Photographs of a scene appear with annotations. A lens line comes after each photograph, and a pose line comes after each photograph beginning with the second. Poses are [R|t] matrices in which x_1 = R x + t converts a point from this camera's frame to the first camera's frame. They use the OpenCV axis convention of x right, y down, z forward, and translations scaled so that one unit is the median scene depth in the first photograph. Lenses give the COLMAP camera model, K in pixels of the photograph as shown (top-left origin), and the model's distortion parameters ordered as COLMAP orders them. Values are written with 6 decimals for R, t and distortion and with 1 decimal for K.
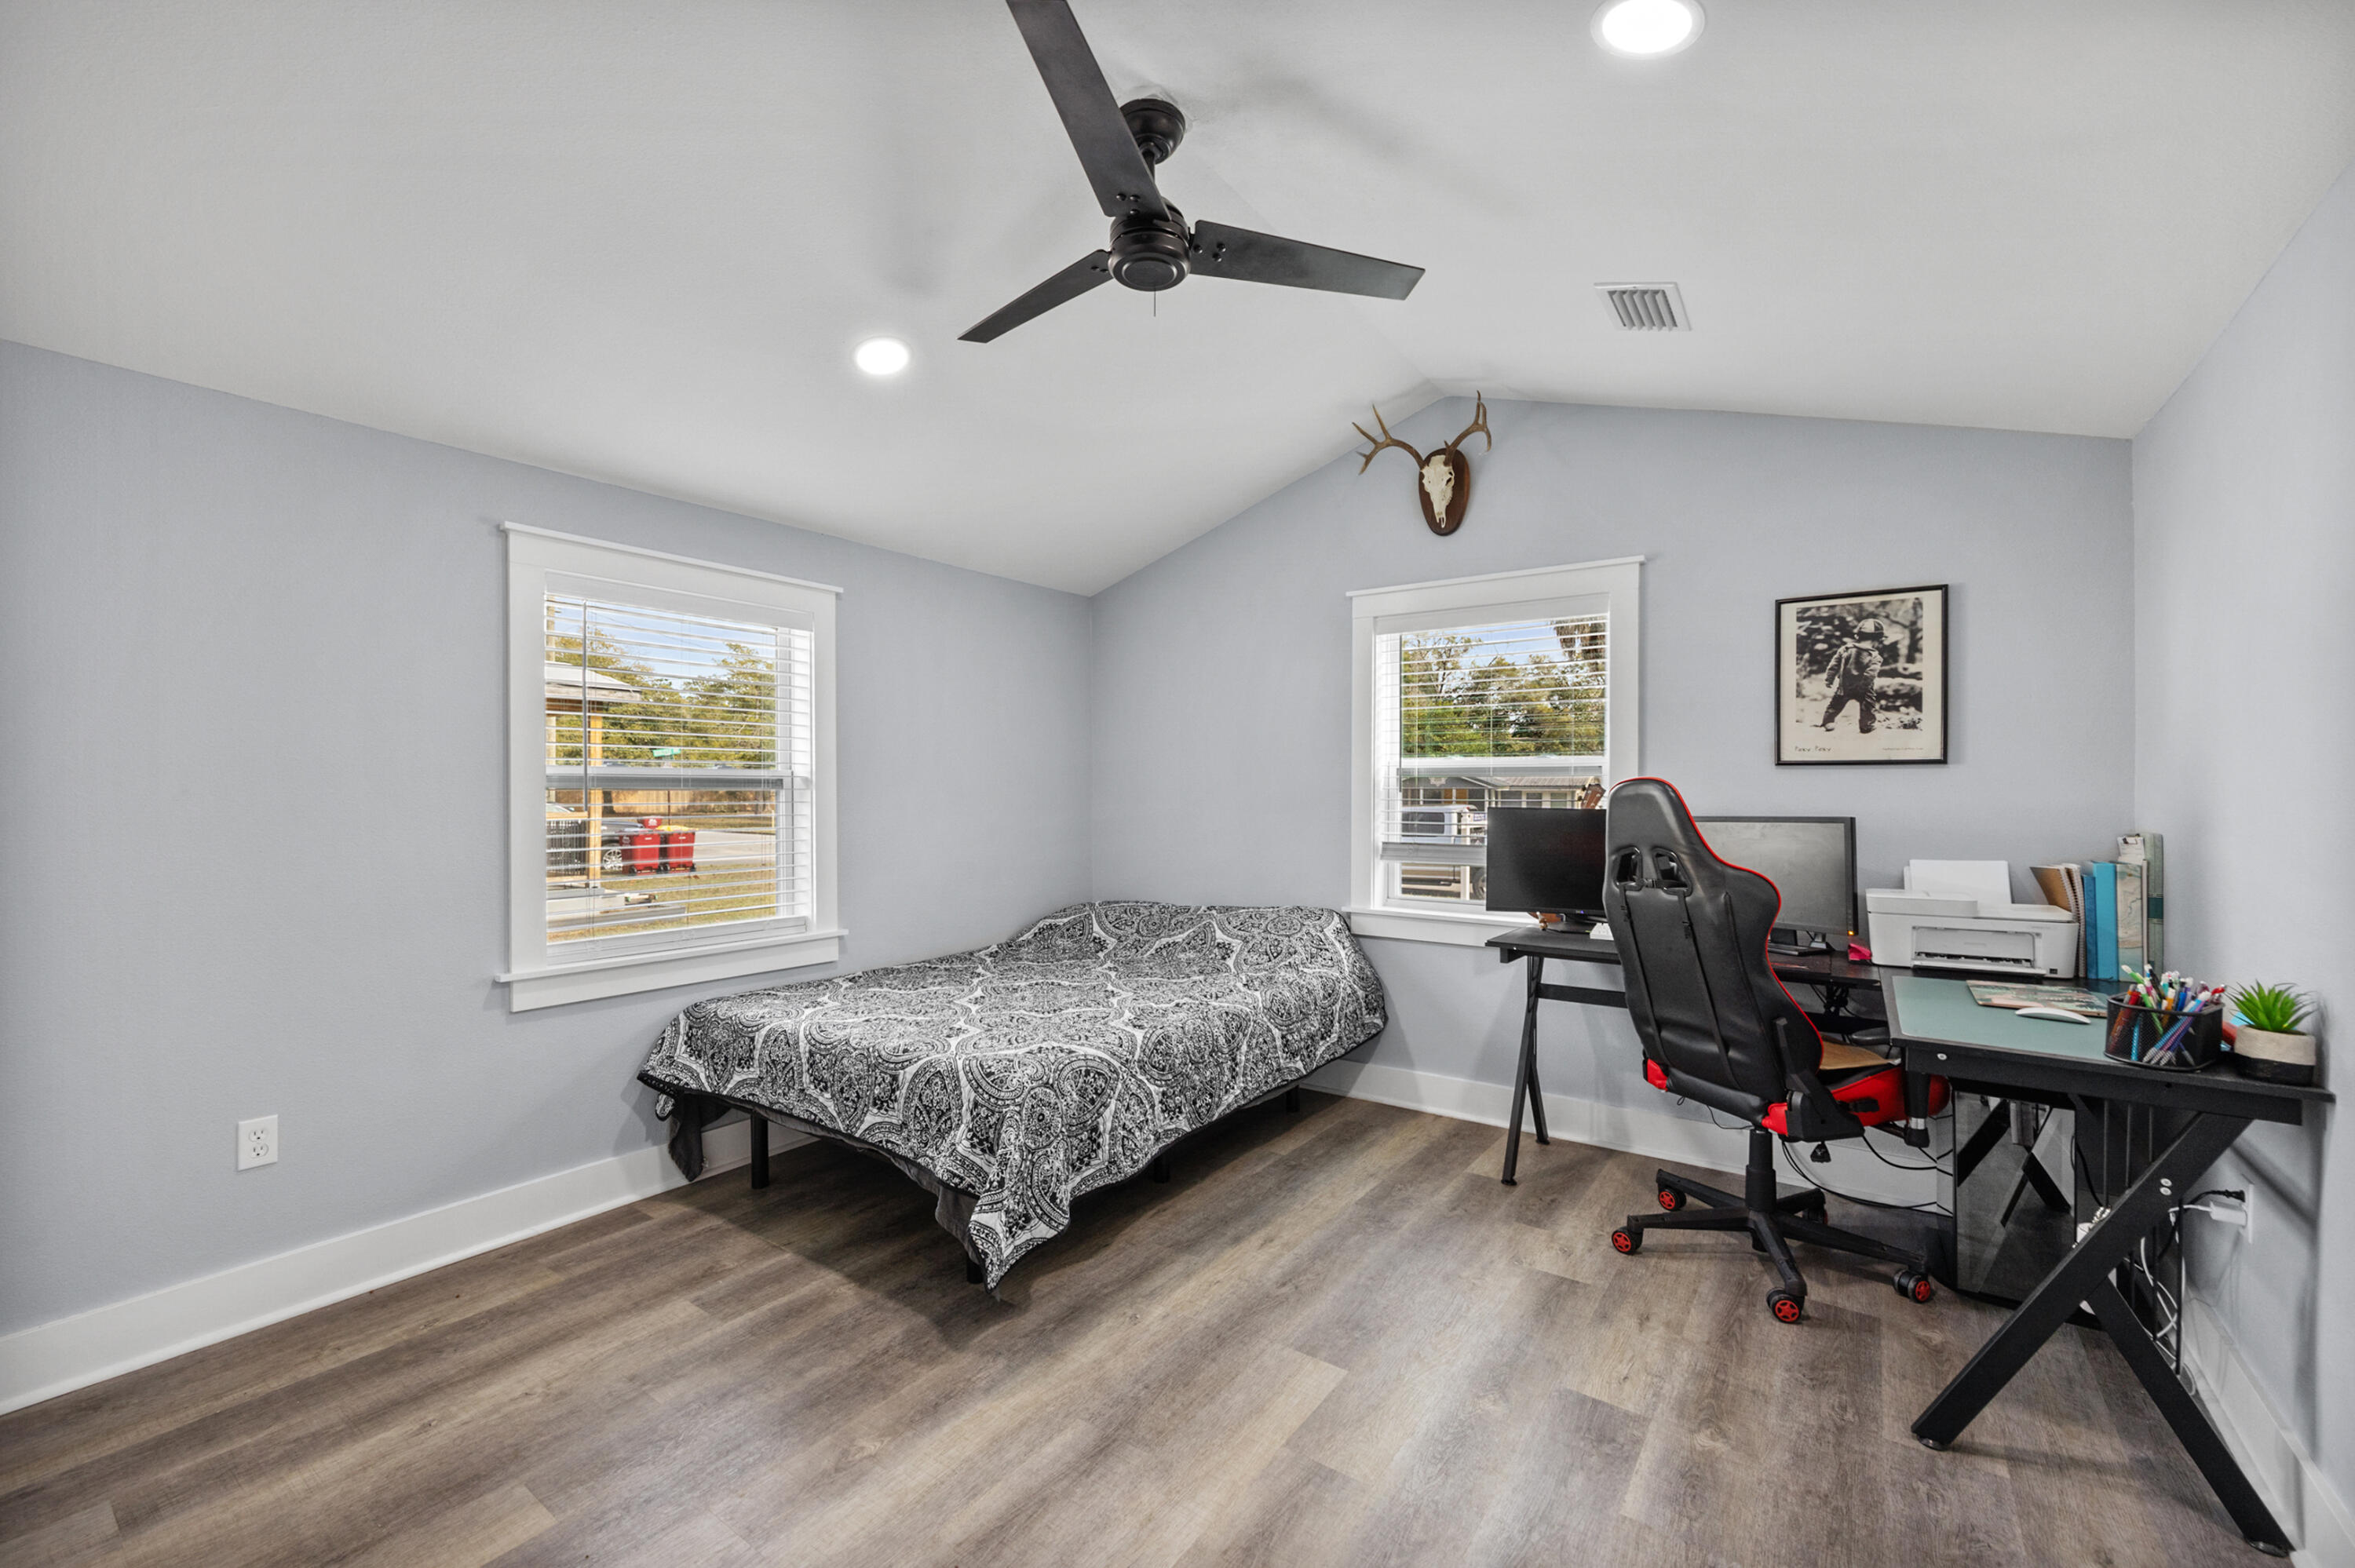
lens RADIAL K [[949.5, 0, 1193.4], [0, 949.5, 786.7], [0, 0, 1]] dist [0.003530, 0.000907]
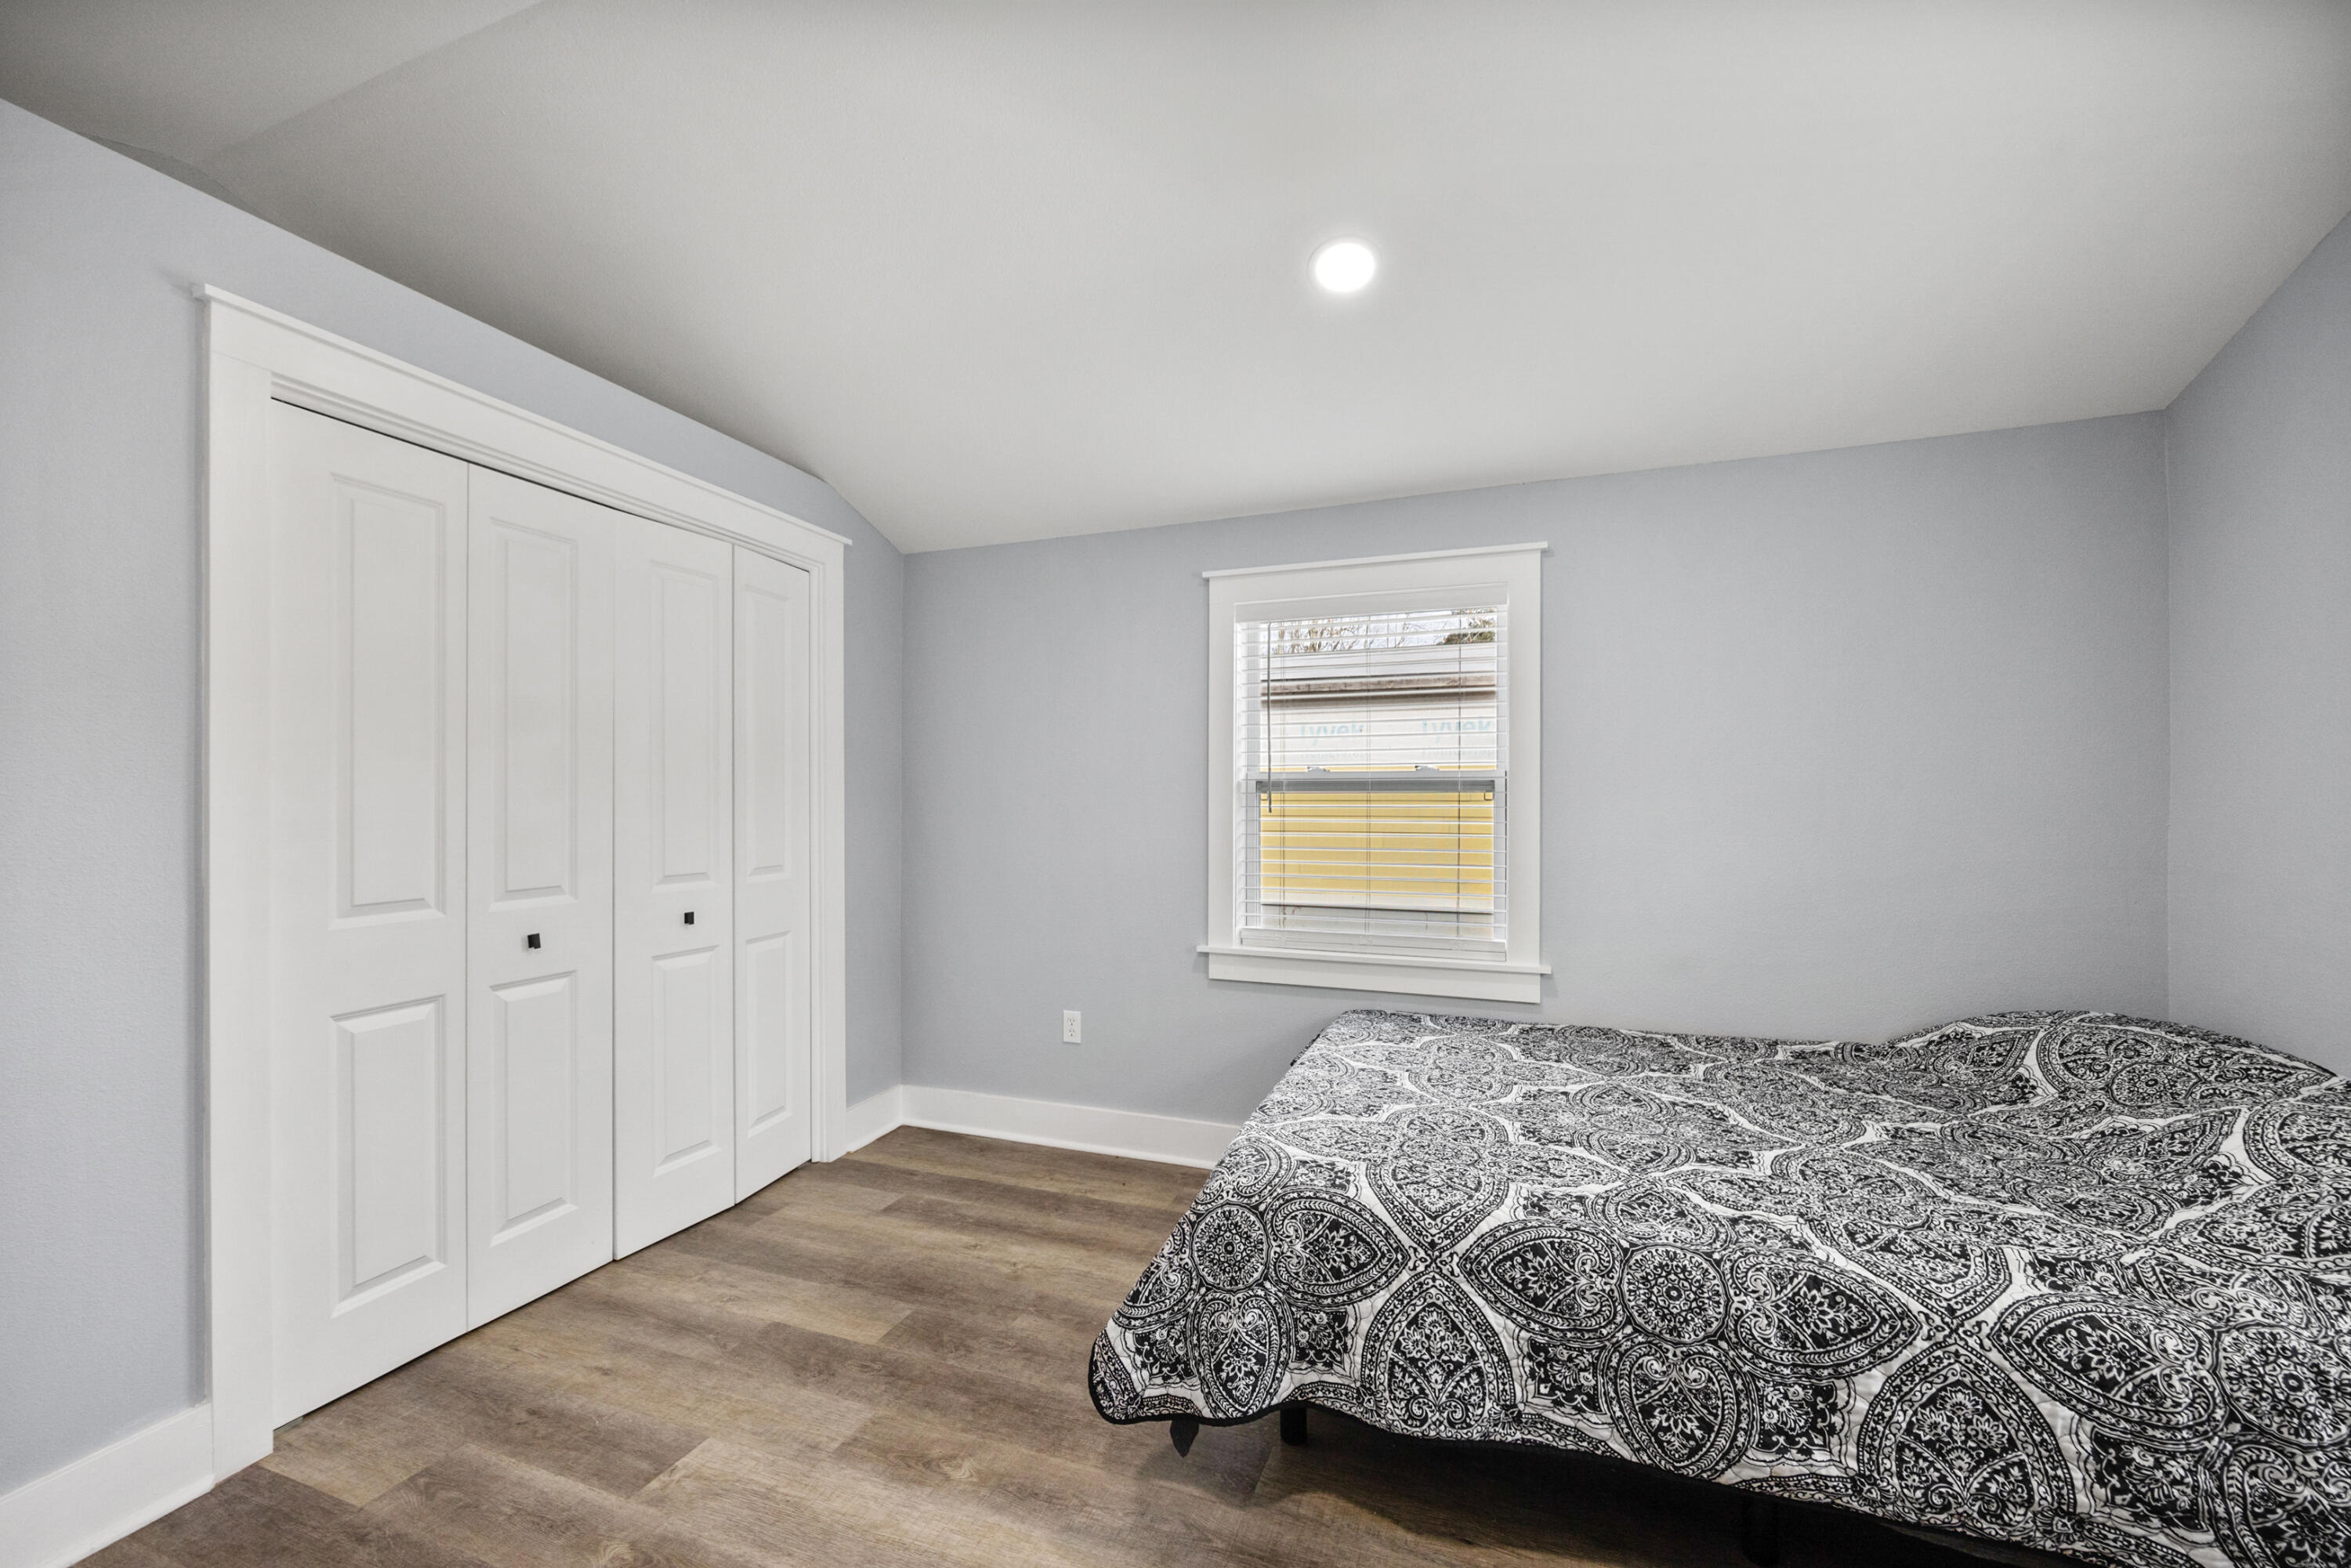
lens RADIAL K [[948.0, 0, 1164.2], [0, 948.0, 801.9], [0, 0, 1]] dist [0.003530, 0.000907]
pose [[0.256461, 0.005158, -0.966541, 0.441195], [0.003949, 0.999972, 0.006385, 0.005901], [0.966546, -0.005455, 0.256433, 0.656863]]
